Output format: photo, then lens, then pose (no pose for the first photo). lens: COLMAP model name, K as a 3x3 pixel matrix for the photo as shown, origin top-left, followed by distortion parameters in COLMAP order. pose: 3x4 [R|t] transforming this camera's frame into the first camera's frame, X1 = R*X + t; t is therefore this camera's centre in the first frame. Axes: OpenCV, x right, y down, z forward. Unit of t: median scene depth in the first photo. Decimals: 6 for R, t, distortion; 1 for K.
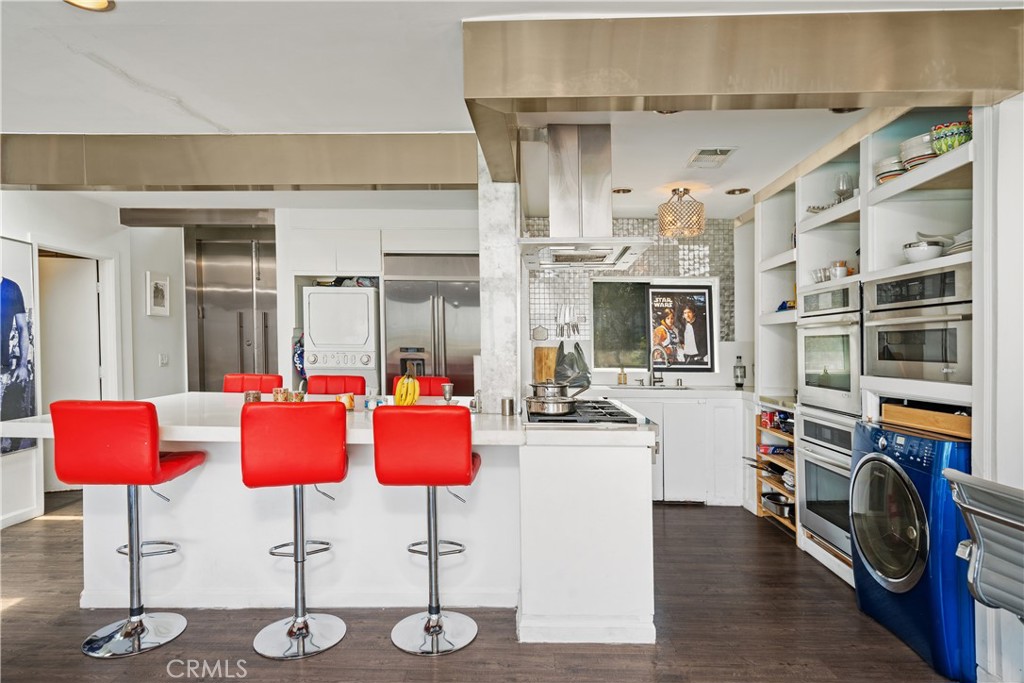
lens RADIAL K [[623.4, 0, 538.3], [0, 623.4, 331.2], [0, 0, 1]] dist [-0.006252, 0.003852]
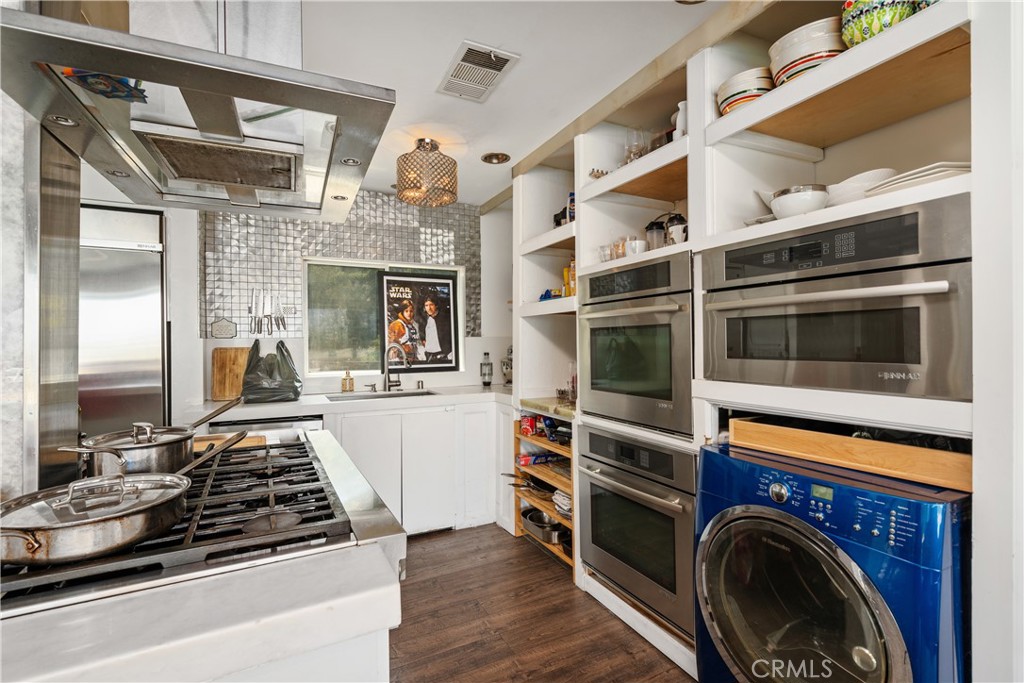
lens RADIAL K [[468.3, 0, 533.7], [0, 468.3, 329.9], [0, 0, 1]] dist [-0.003180, 0.001180]
pose [[0.879256, -0.005003, 0.476323, 0.066497], [0.006021, 0.999982, -0.000611, 0.008542], [-0.476311, 0.003406, 0.879270, 0.425766]]
